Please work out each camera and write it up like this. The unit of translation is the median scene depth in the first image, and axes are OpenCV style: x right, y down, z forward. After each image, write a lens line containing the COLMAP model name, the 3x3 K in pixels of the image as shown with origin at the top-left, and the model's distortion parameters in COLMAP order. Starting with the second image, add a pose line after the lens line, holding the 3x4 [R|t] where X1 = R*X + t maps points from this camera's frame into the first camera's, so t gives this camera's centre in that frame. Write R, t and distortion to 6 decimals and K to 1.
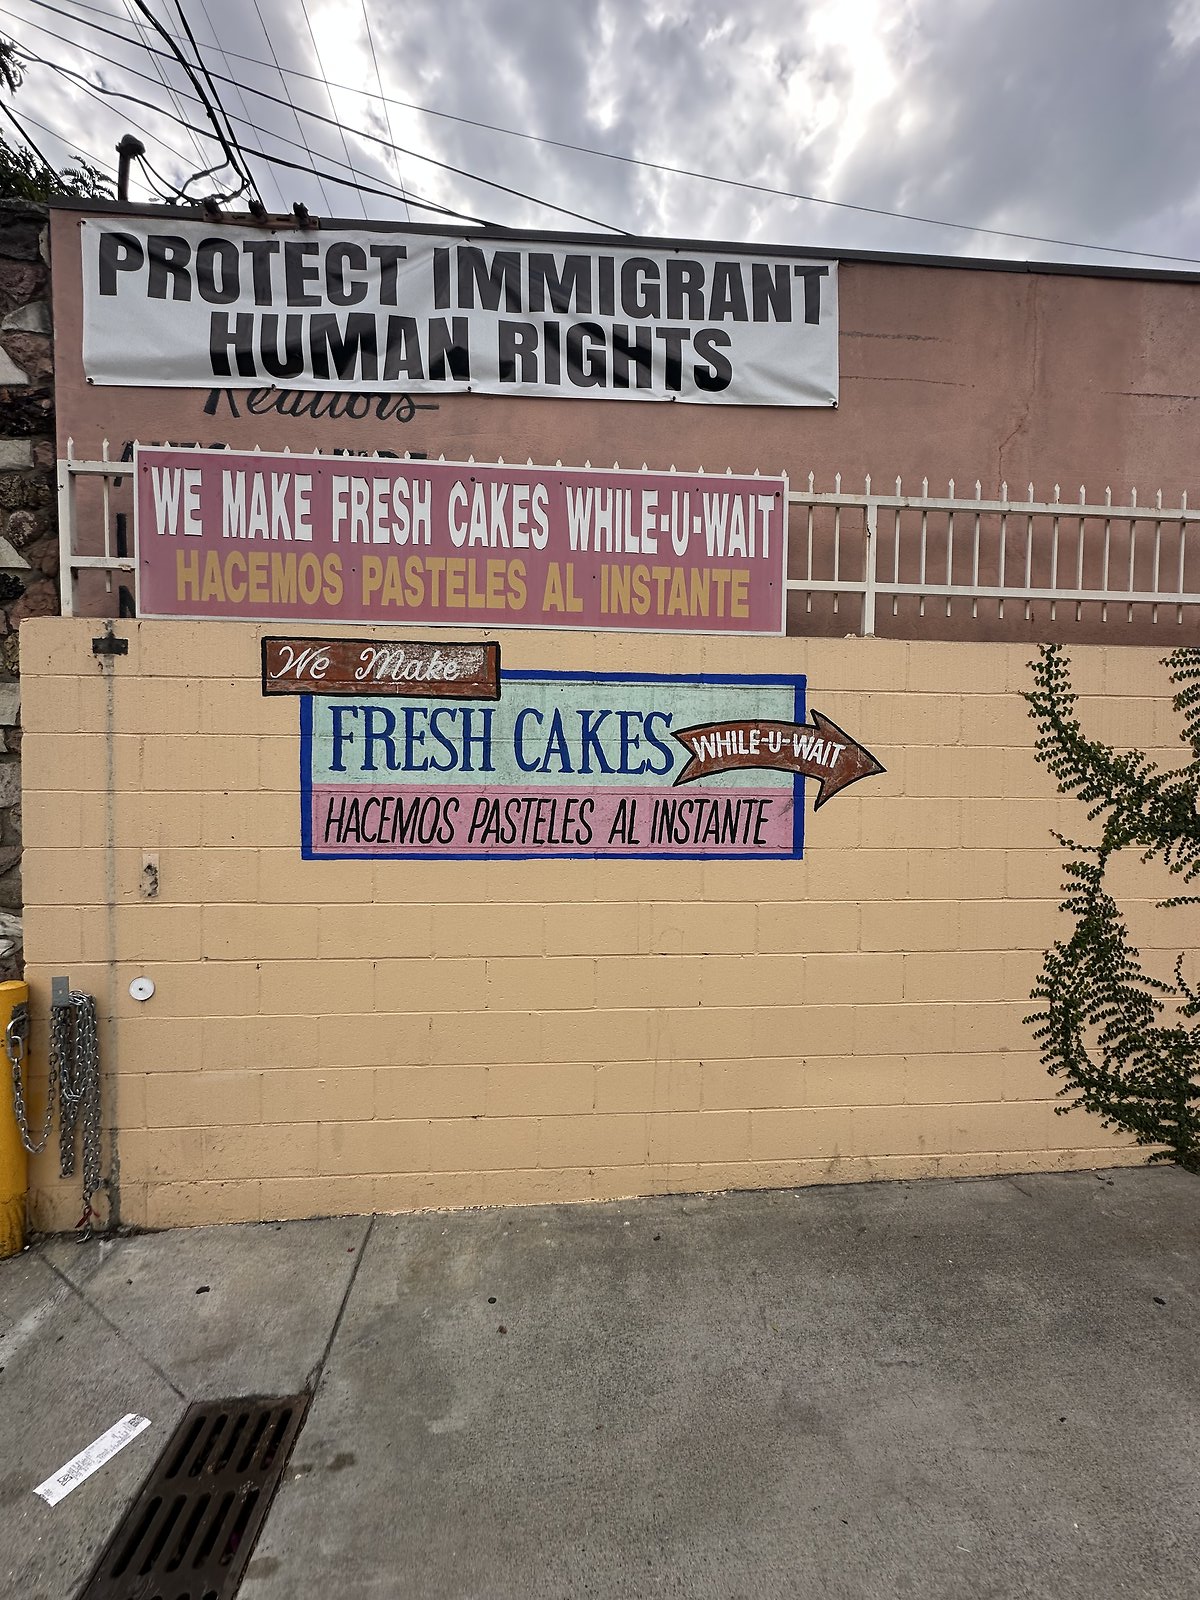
lens RADIAL K [[636.1, 0, 597.8], [0, 636.1, 800.0], [0, 0, 1]] dist [-0.002017, 0.000573]
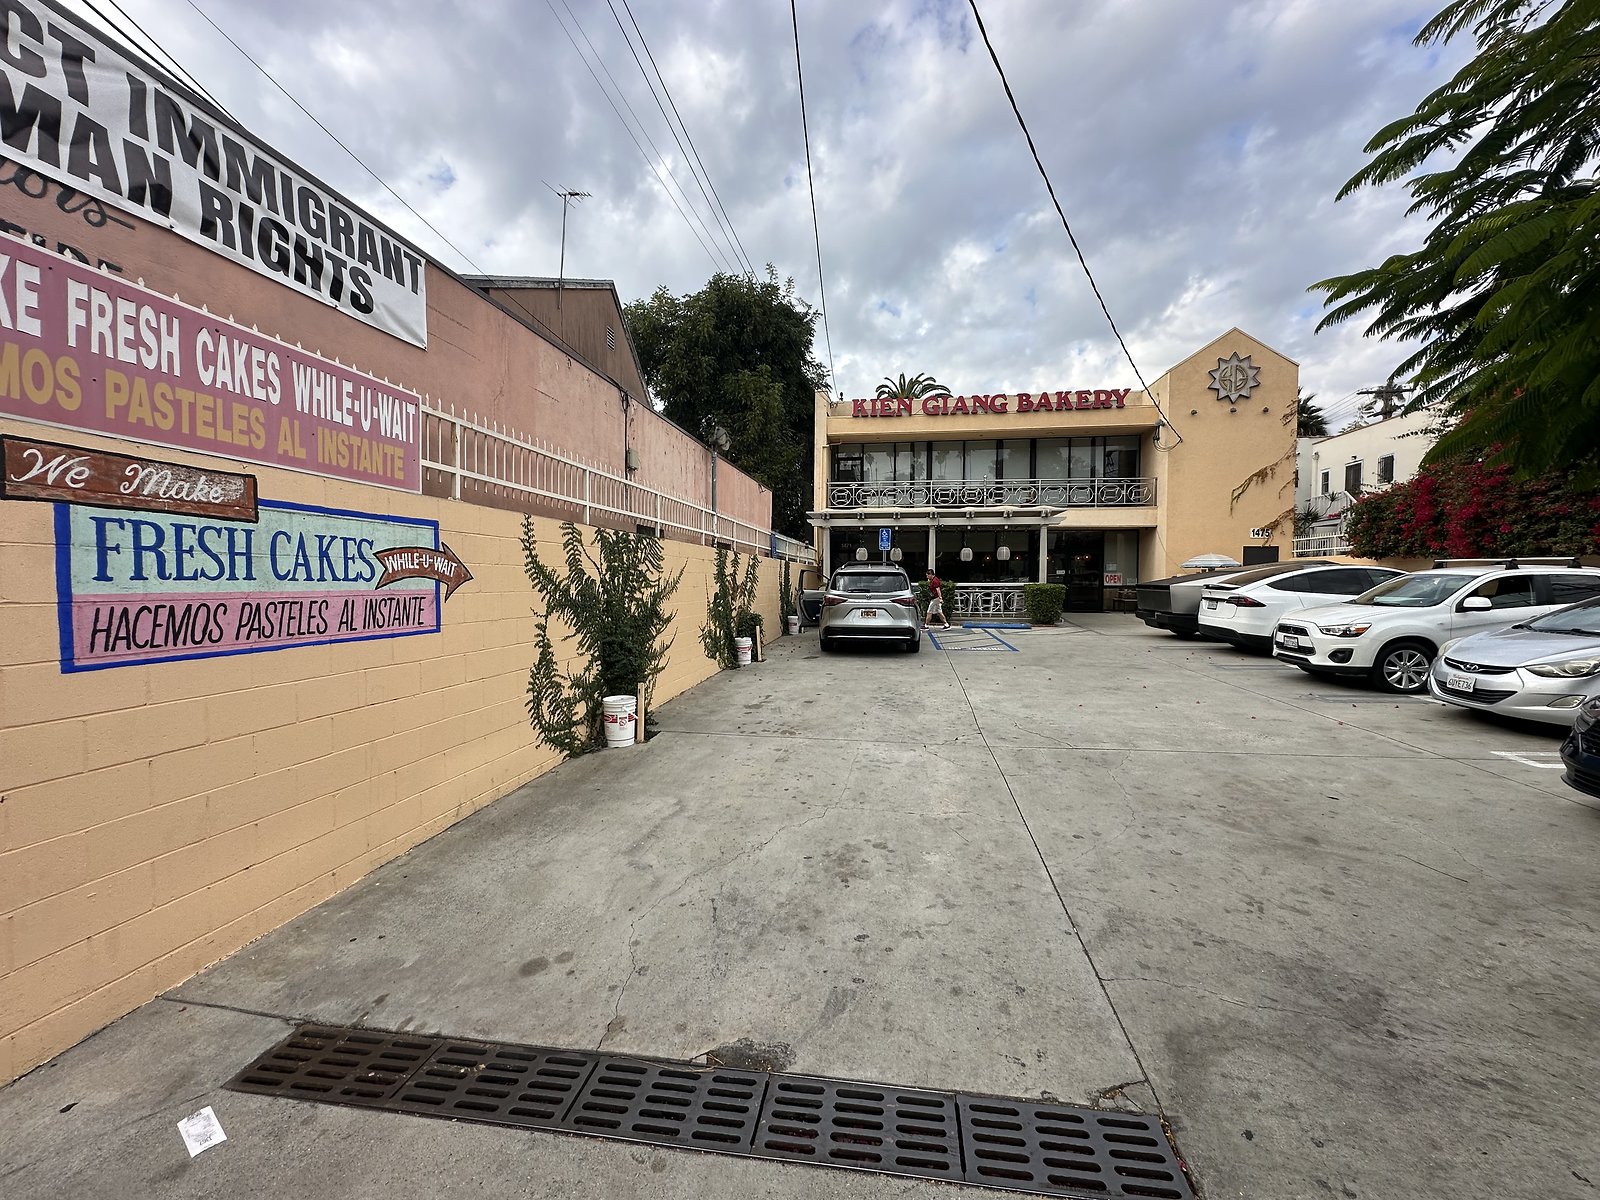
lens RADIAL K [[636.1, 0, 807.2], [0, 636.1, 596.5], [0, 0, 1]] dist [-0.002017, 0.000573]
pose [[0.216359, -0.031082, 0.975819, -1.070630], [0.025167, 0.999339, 0.026252, -0.018680], [-0.975989, 0.018879, 0.216998, -0.290000]]
